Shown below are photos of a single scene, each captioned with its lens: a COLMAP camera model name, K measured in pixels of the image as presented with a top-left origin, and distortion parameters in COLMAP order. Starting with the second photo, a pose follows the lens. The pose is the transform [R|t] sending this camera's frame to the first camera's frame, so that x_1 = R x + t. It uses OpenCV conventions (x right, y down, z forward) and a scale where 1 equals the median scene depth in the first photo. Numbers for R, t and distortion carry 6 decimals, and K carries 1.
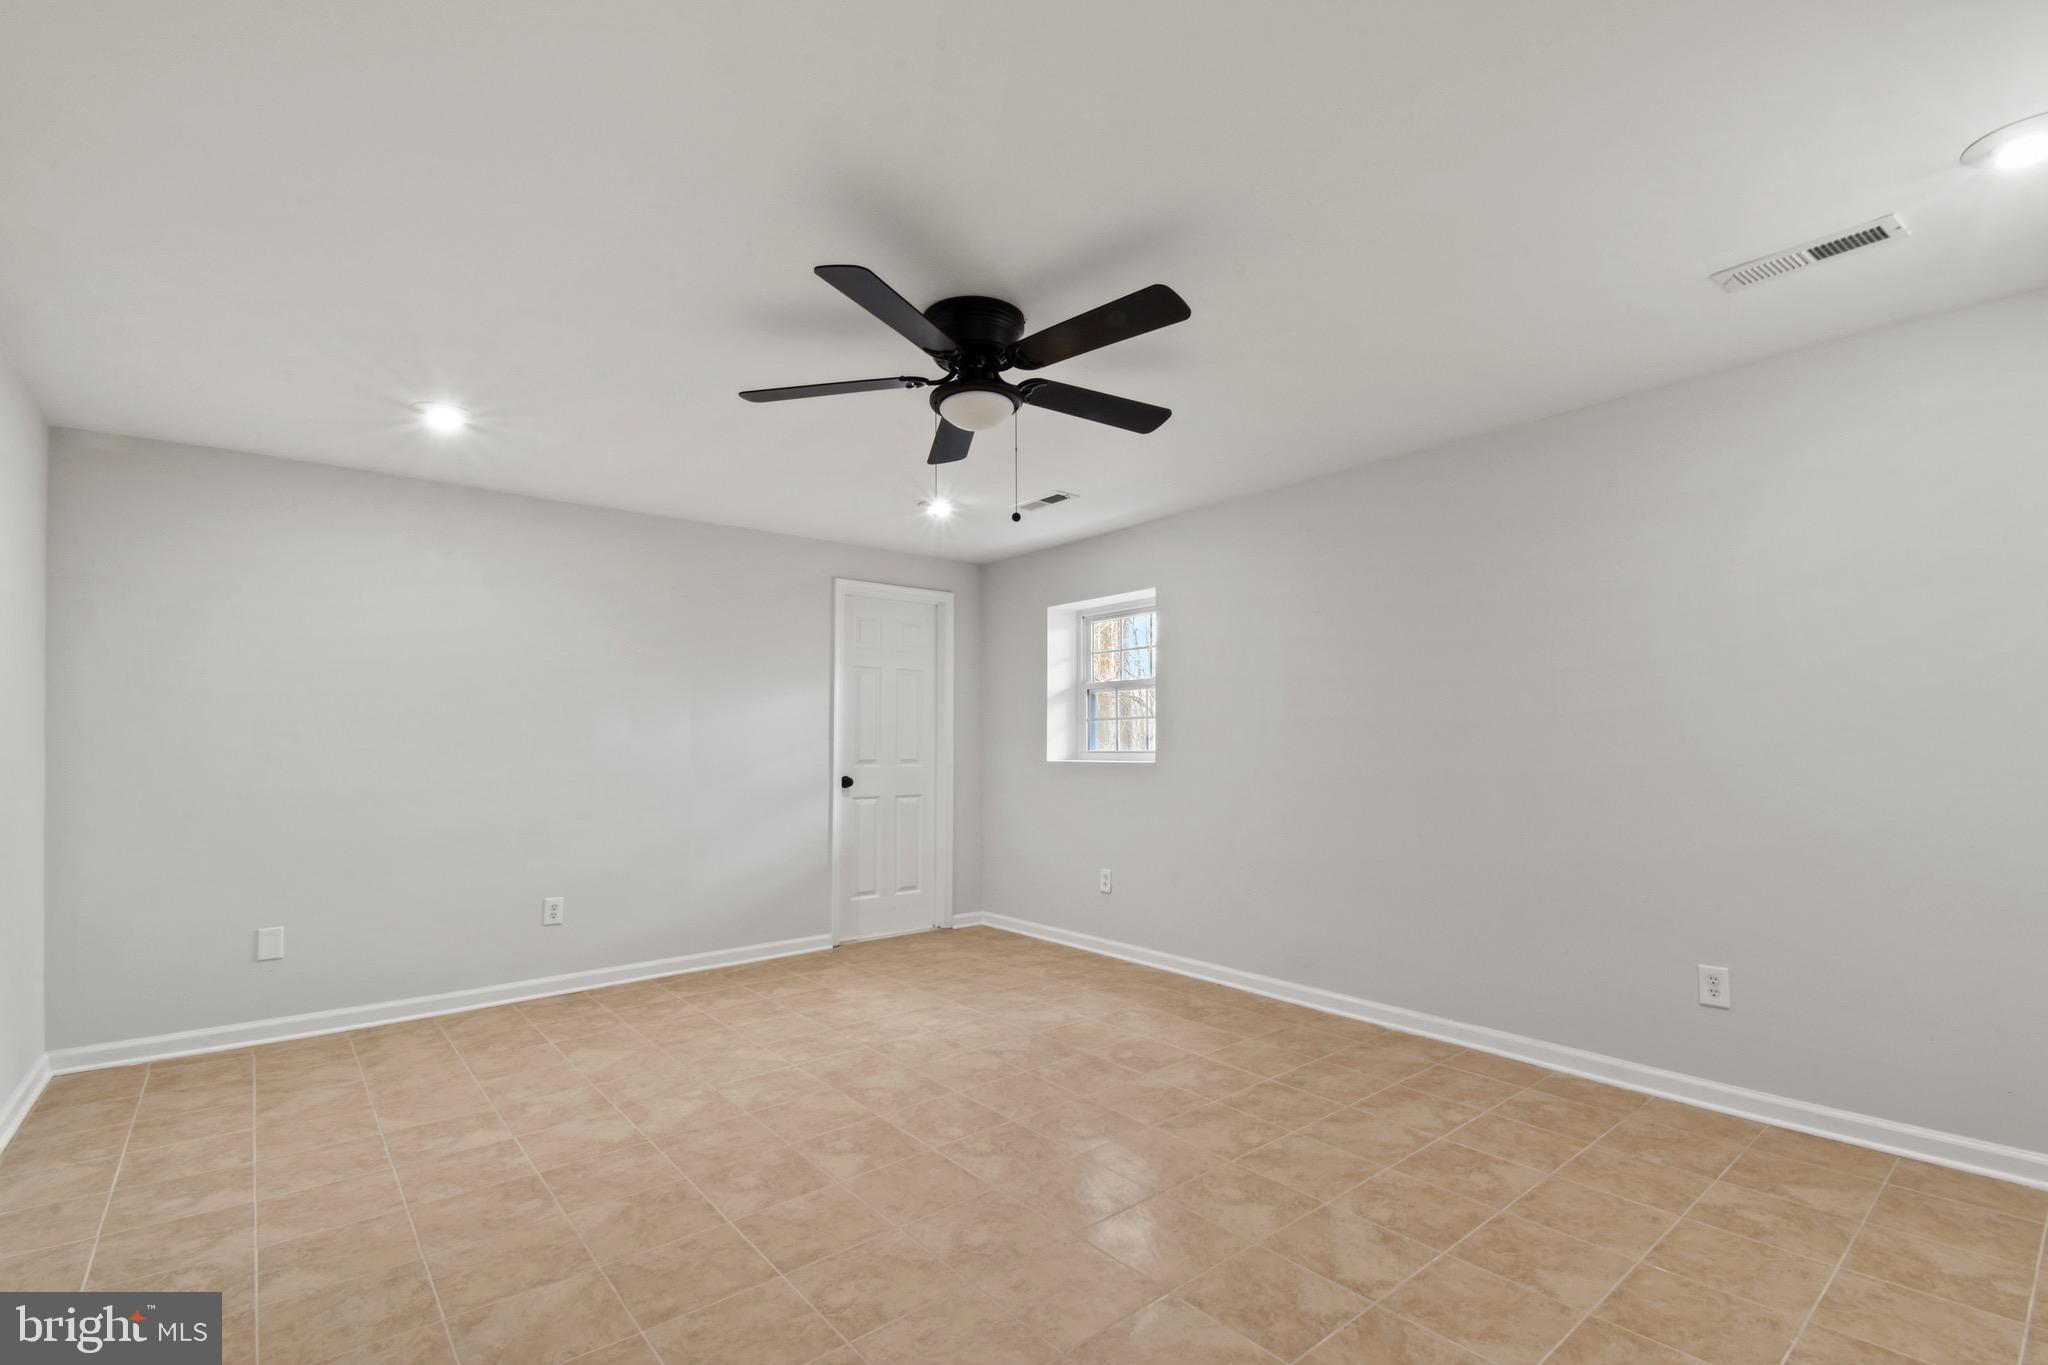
lens RADIAL K [[921.8, 0, 1037.2], [0, 921.8, 751.7], [0, 0, 1]] dist [0.000364, -0.014833]
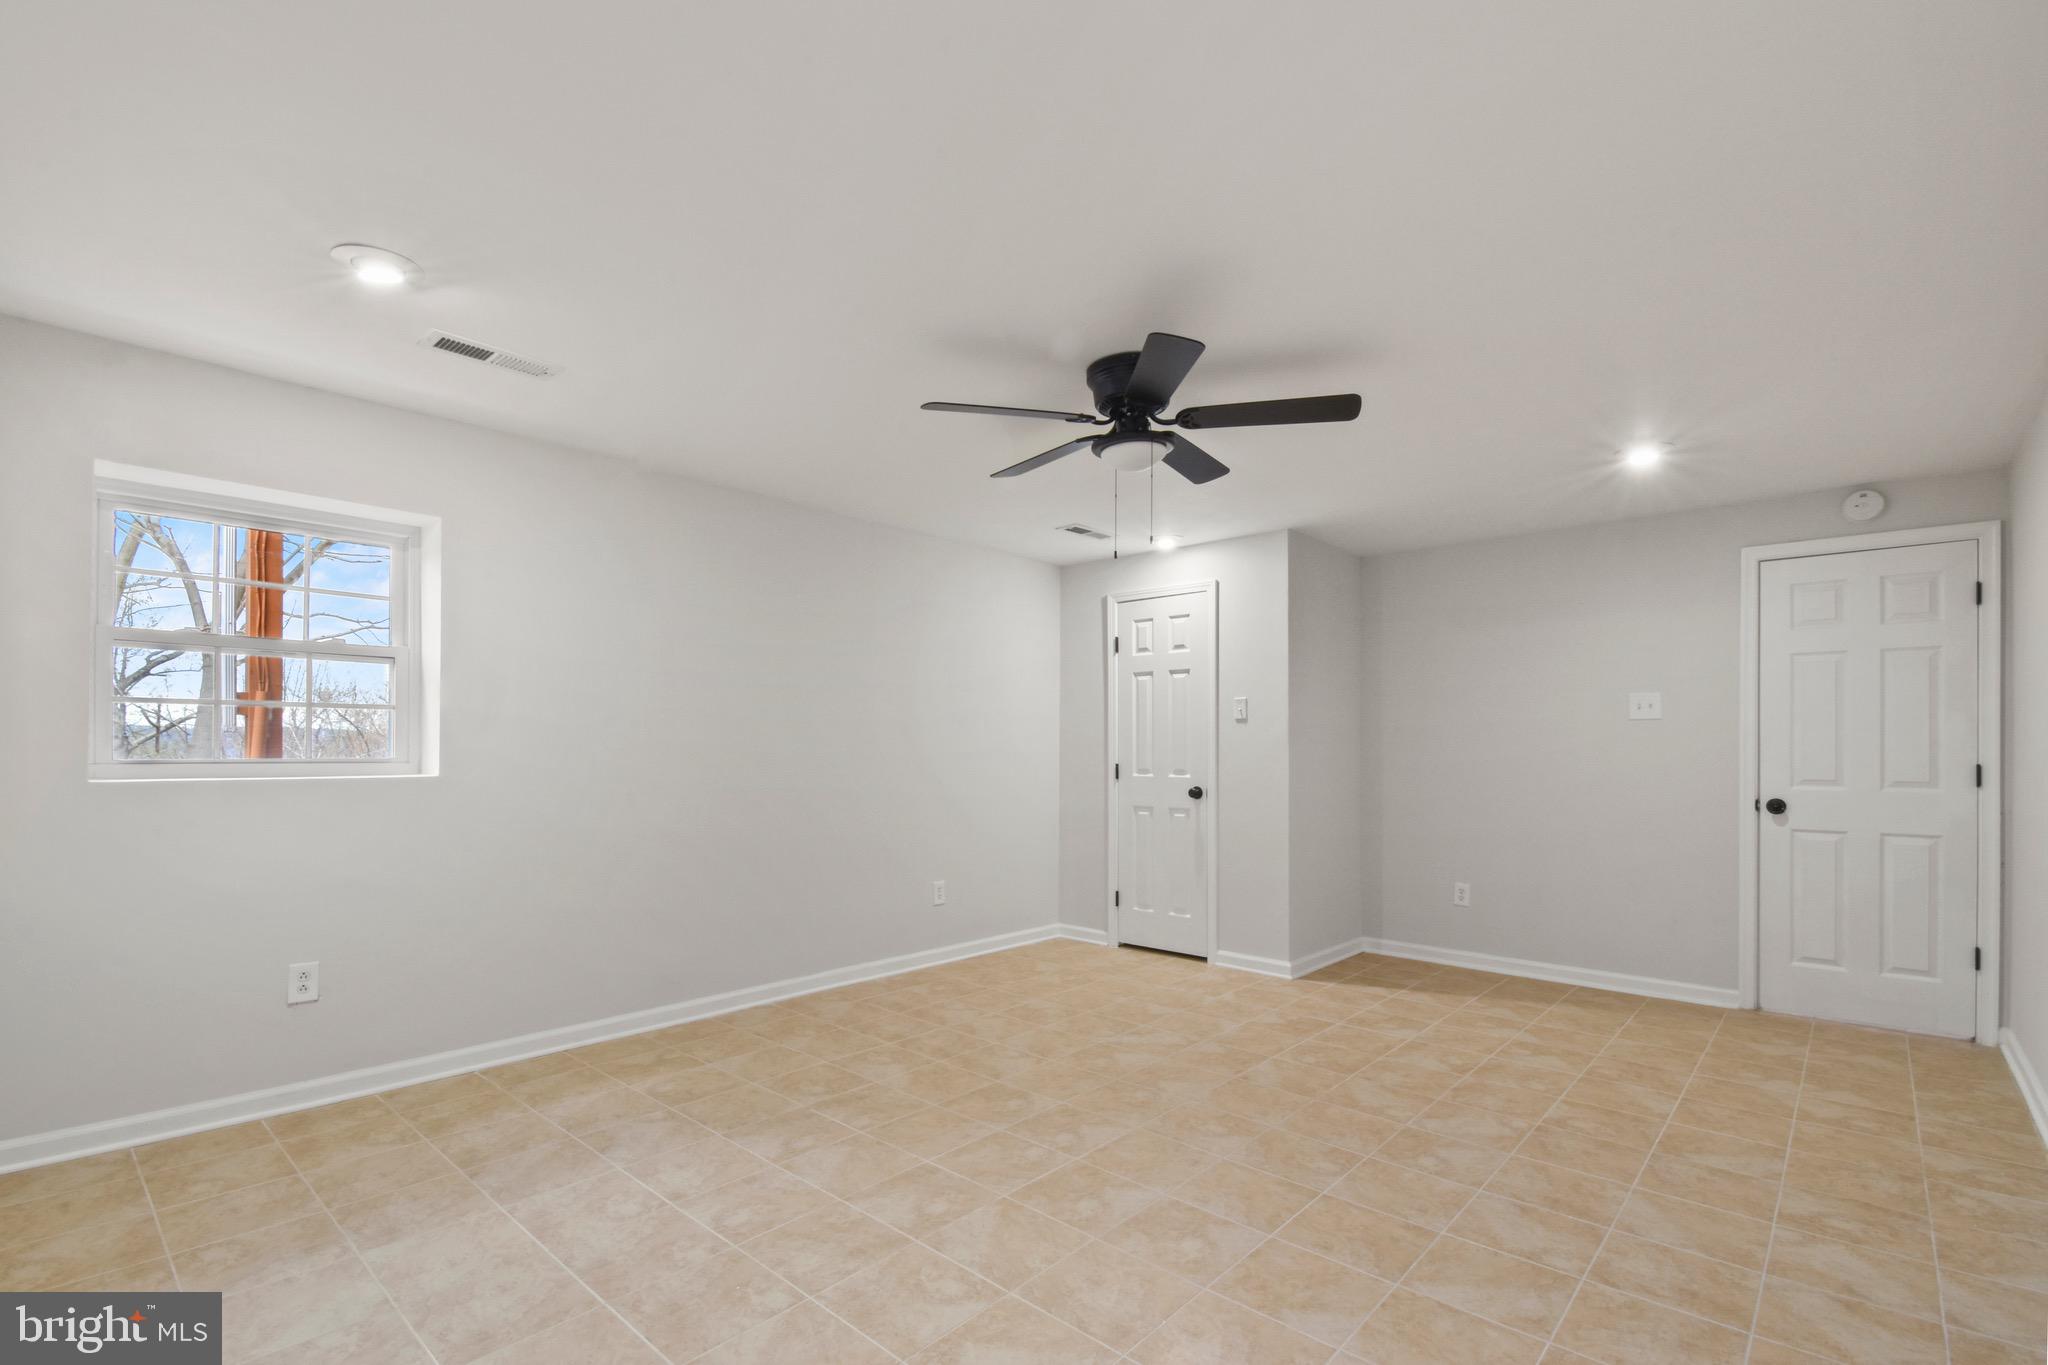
lens RADIAL K [[921.8, 0, 1037.2], [0, 921.8, 751.7], [0, 0, 1]] dist [0.000364, -0.014833]
pose [[-0.136876, -0.004109, 0.990580, -0.930908], [0.011621, 0.999916, 0.005754, -0.008141], [-0.990520, 0.012299, -0.136817, 1.010359]]
